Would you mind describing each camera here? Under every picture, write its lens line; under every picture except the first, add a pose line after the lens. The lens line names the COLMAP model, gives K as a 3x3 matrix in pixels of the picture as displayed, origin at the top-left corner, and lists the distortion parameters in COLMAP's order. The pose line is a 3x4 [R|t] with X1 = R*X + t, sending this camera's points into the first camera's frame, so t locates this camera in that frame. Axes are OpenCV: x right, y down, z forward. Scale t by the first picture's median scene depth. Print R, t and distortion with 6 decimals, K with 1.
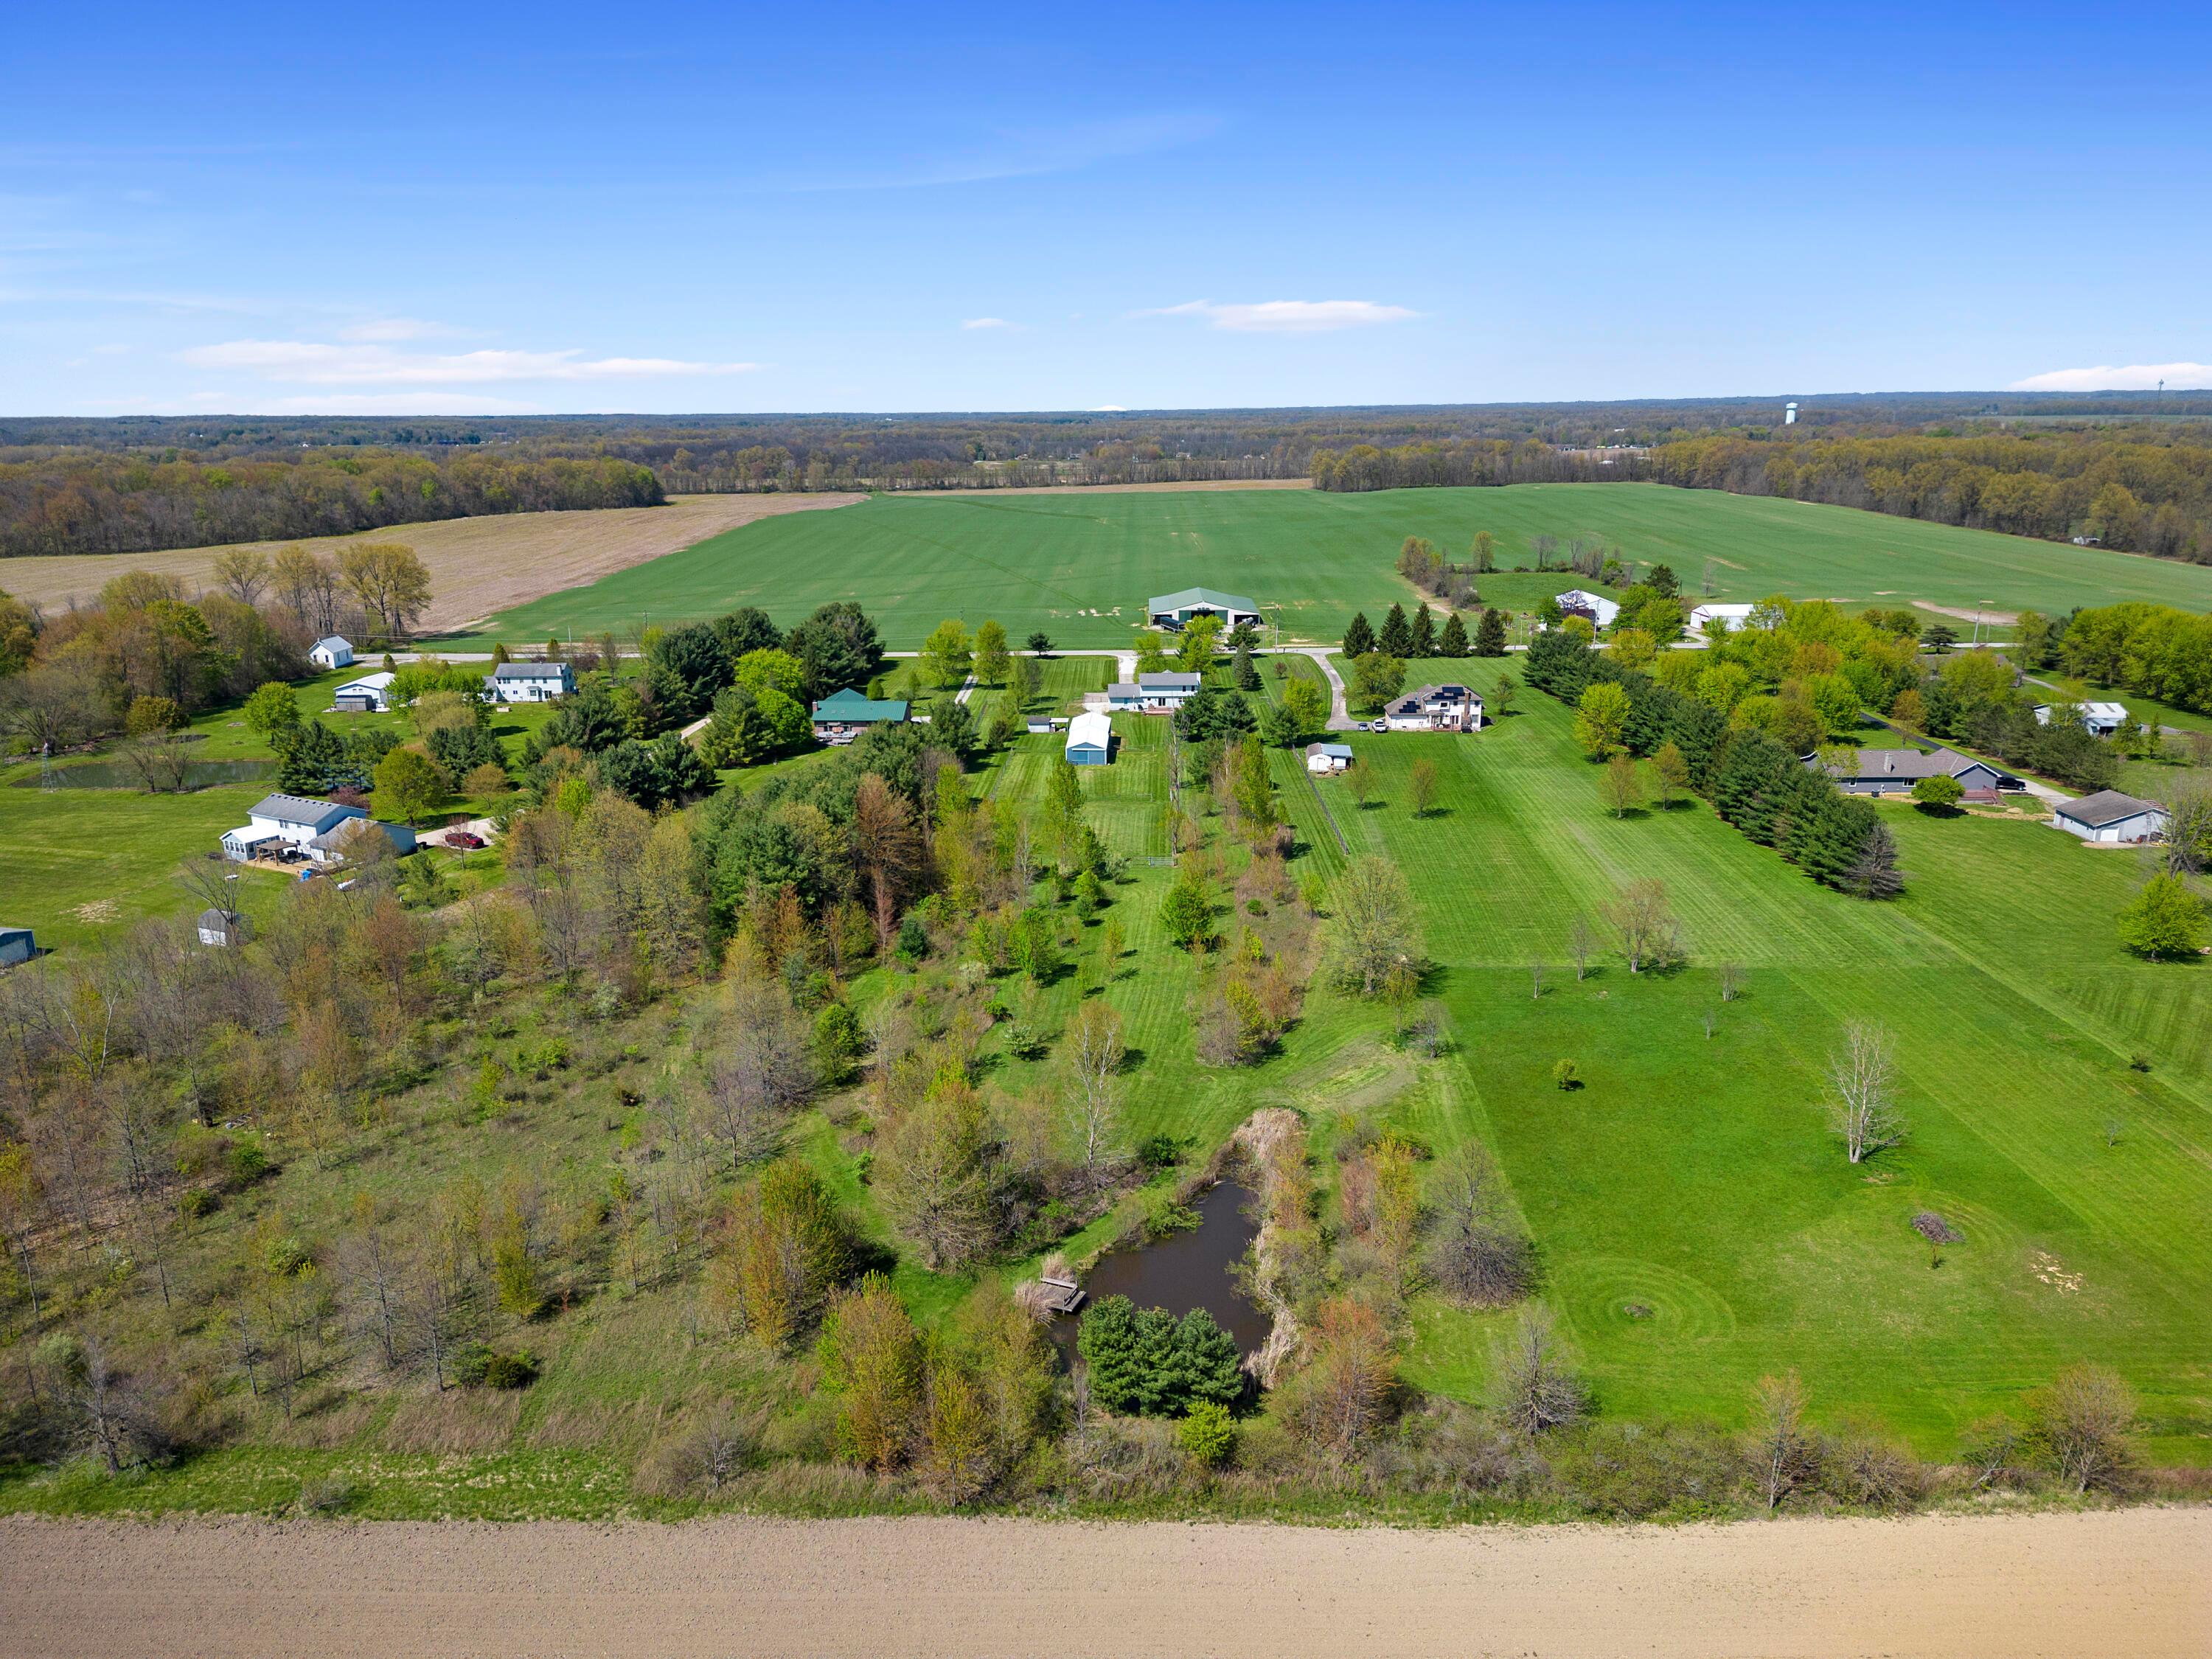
lens RADIAL K [[1541.9, 0, 1107.1], [0, 1541.9, 856.8], [0, 0, 1]] dist [0.096554, -0.110102]
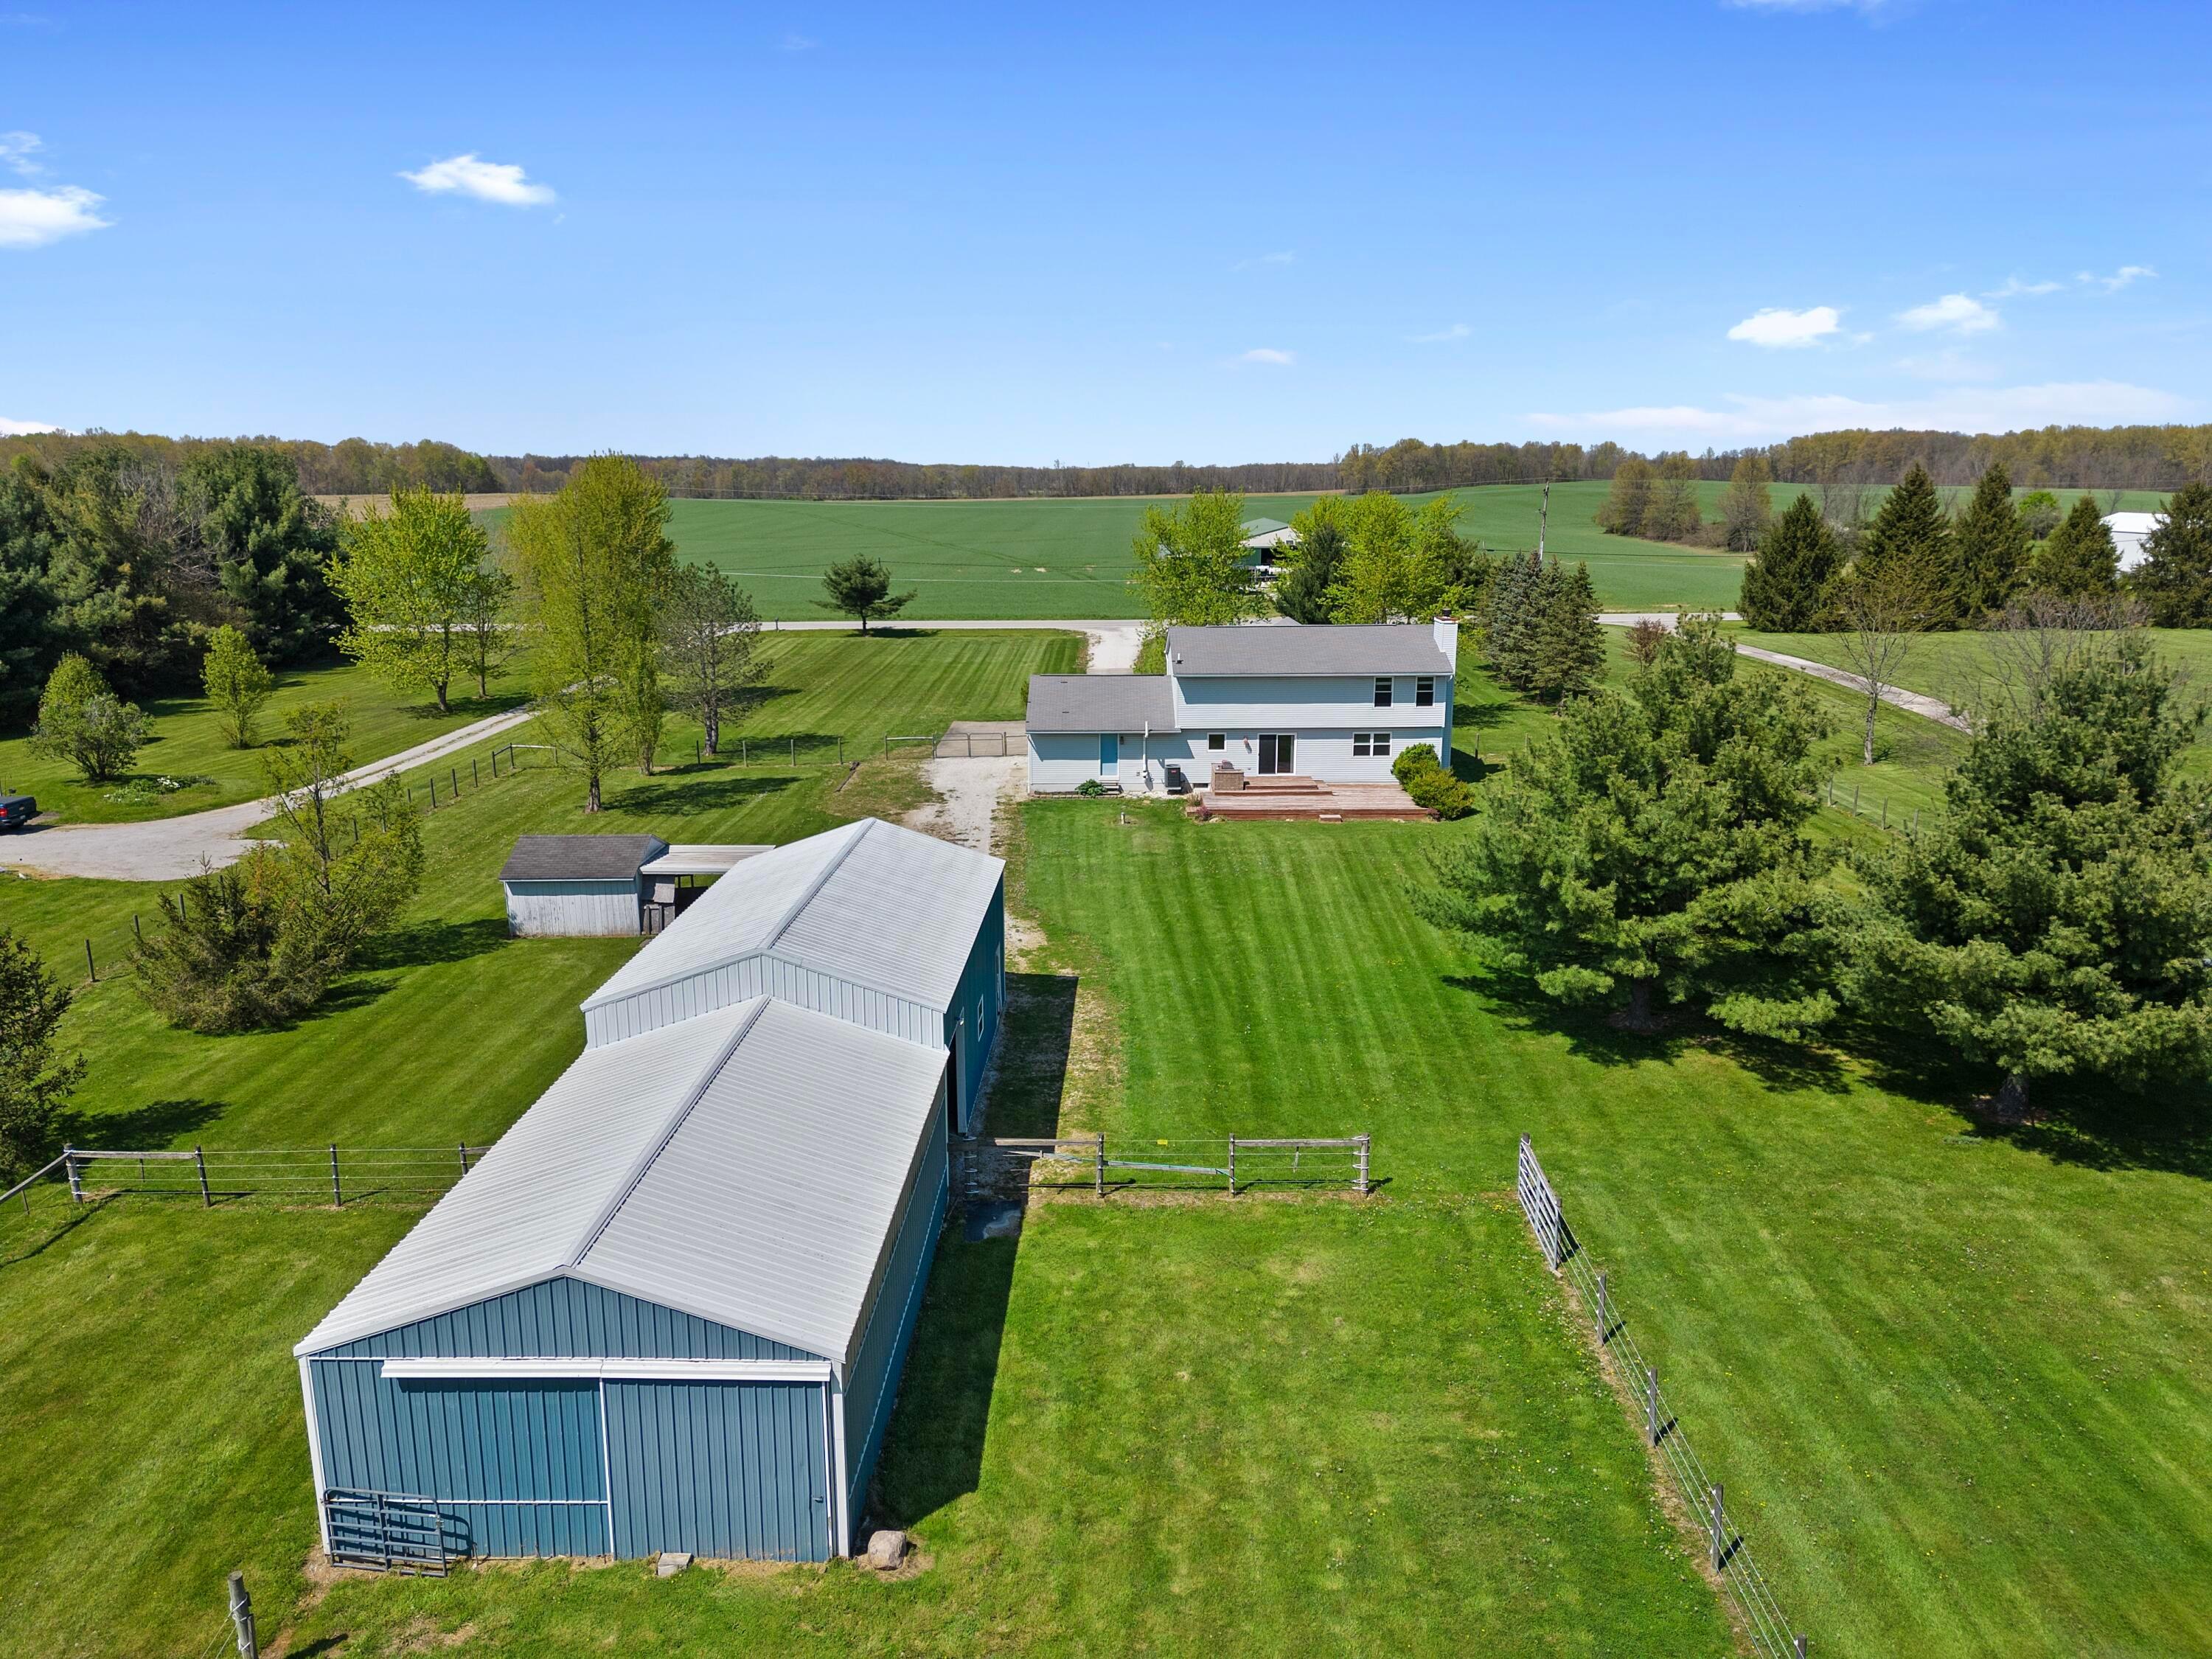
lens RADIAL K [[1555.5, 0, 1100.5], [0, 1555.5, 826.1], [0, 0, 1]] dist [0.085567, -0.083341]
pose [[0.999976, 0.001732, 0.006753, 0.015478], [-0.001331, 0.998262, -0.058919, -0.124334], [-0.006843, 0.058909, 0.998240, 1.254890]]
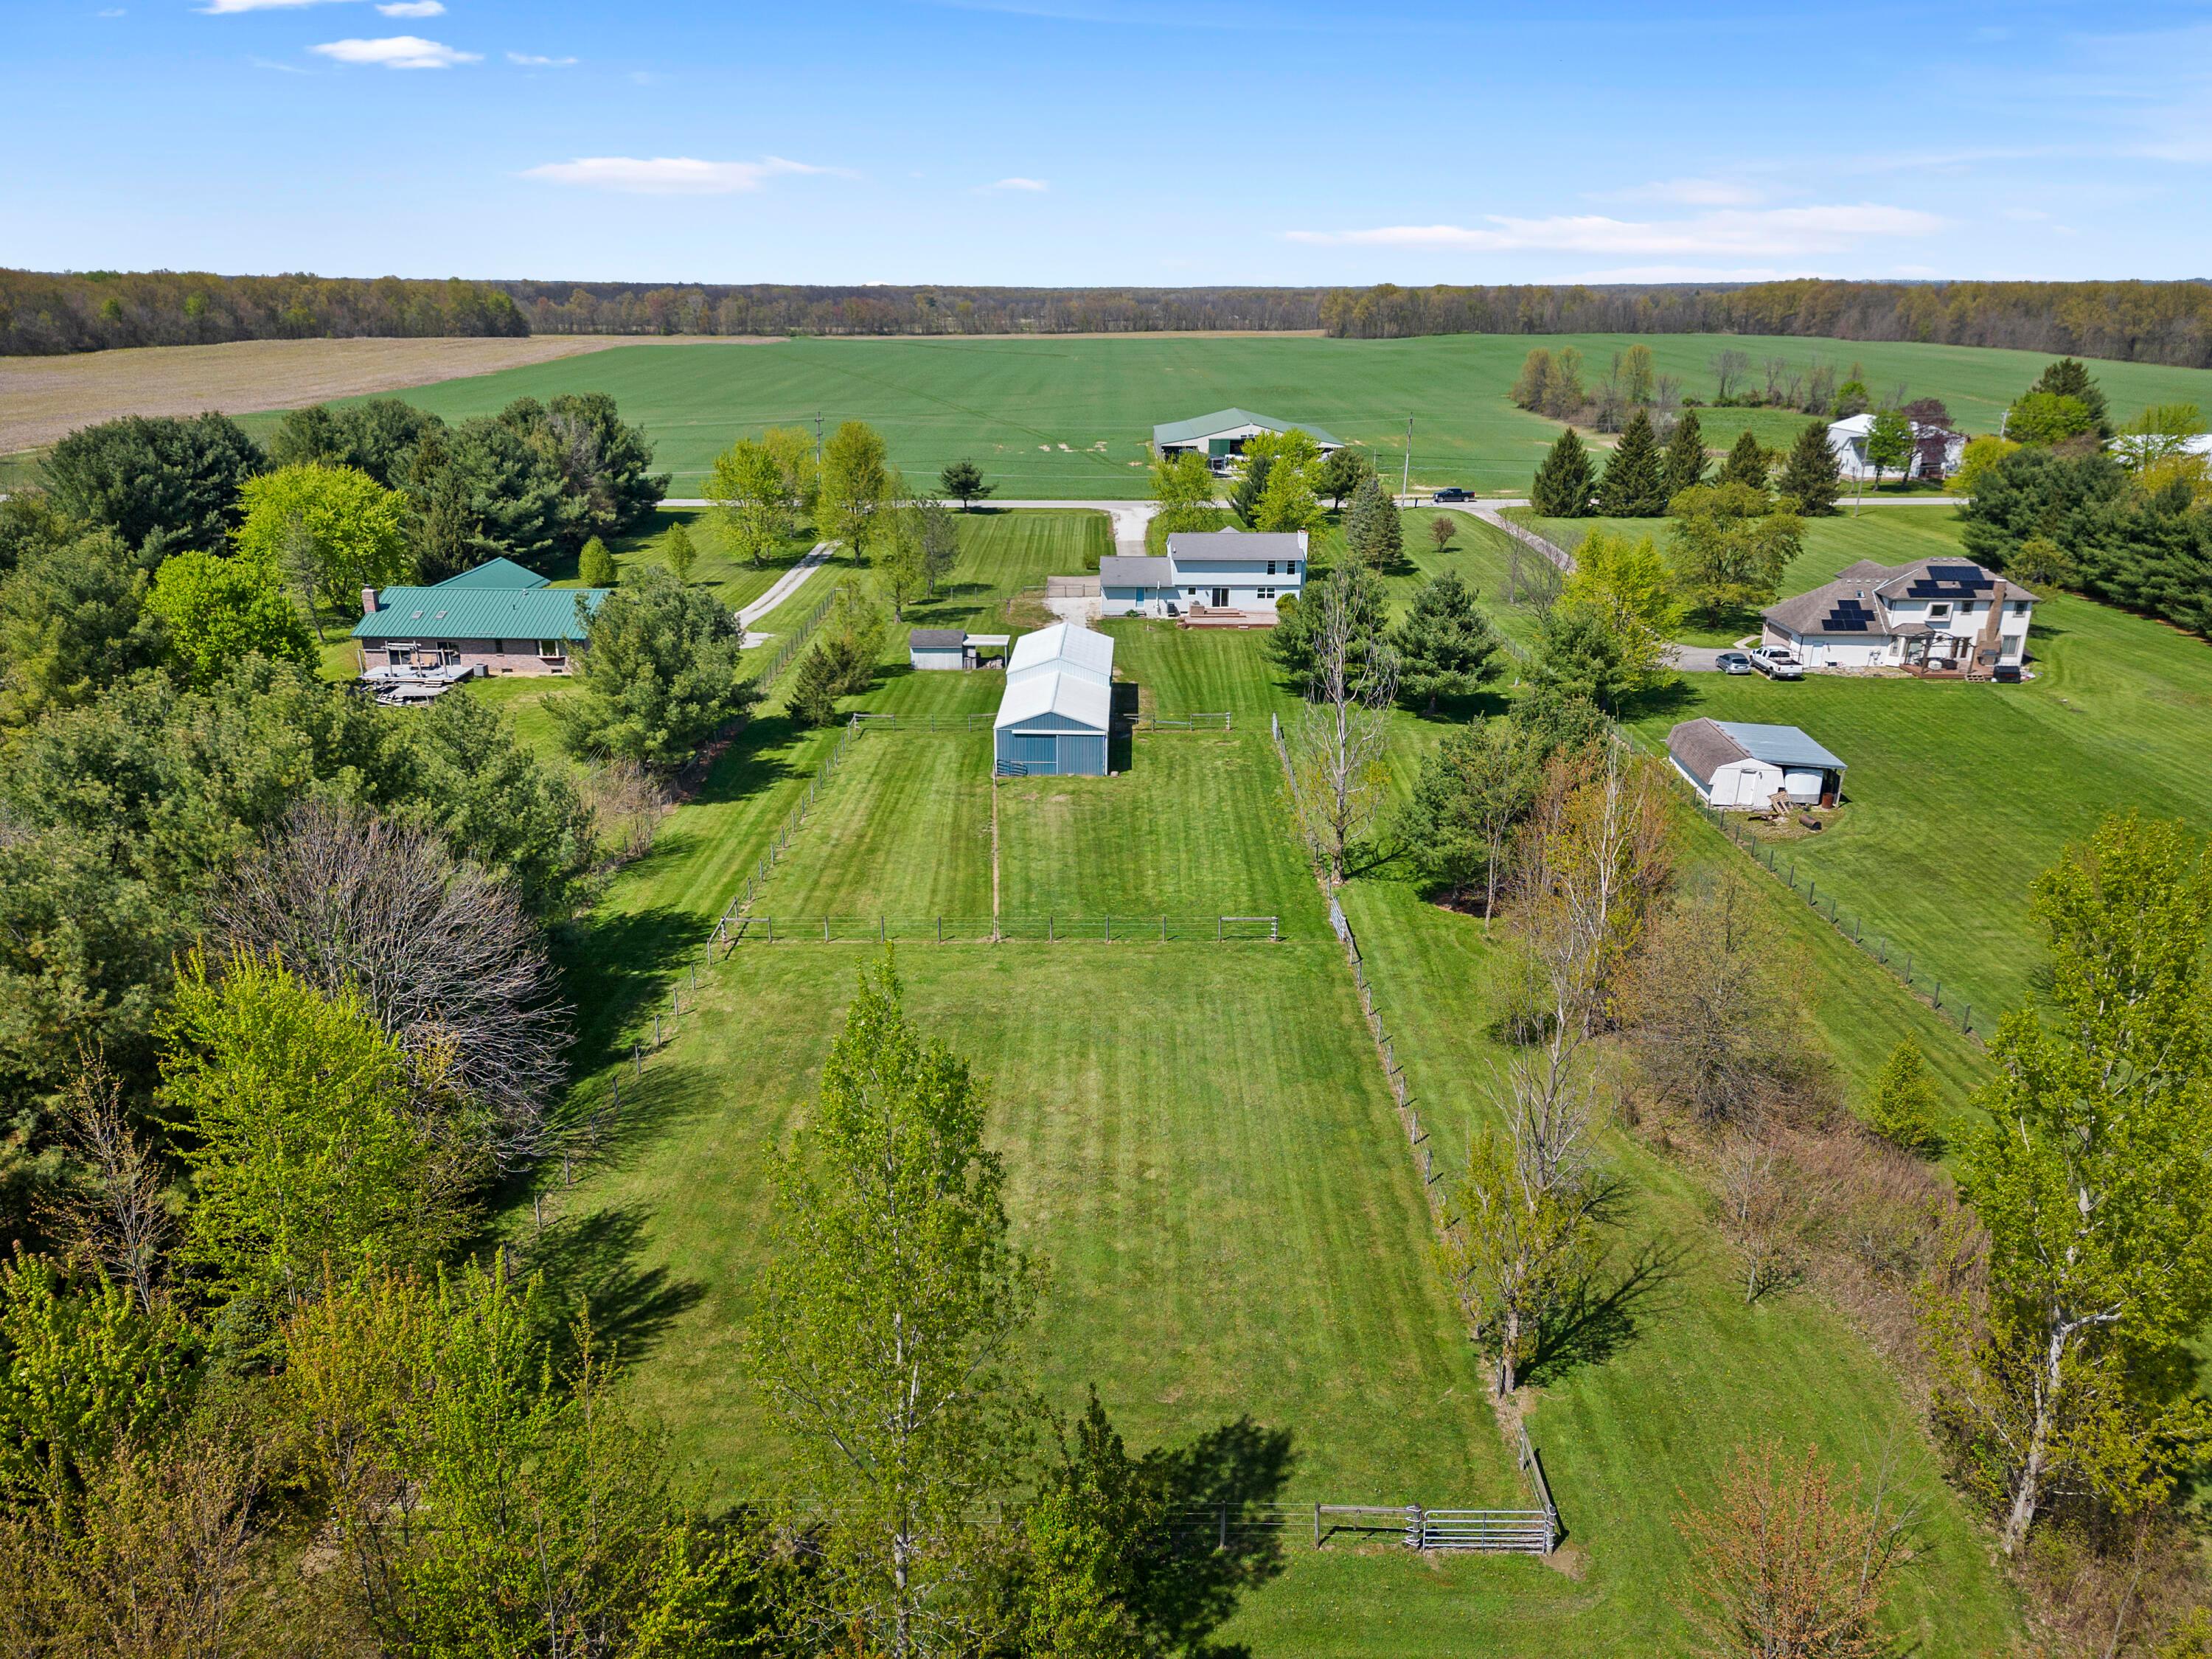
lens RADIAL K [[1541.9, 0, 1107.1], [0, 1541.9, 856.8], [0, 0, 1]] dist [0.096554, -0.110102]
pose [[0.999711, 0.005745, 0.023334, -0.011920], [-0.007324, 0.997647, 0.068171, -0.088997], [-0.022887, -0.068322, 0.997401, 0.874186]]
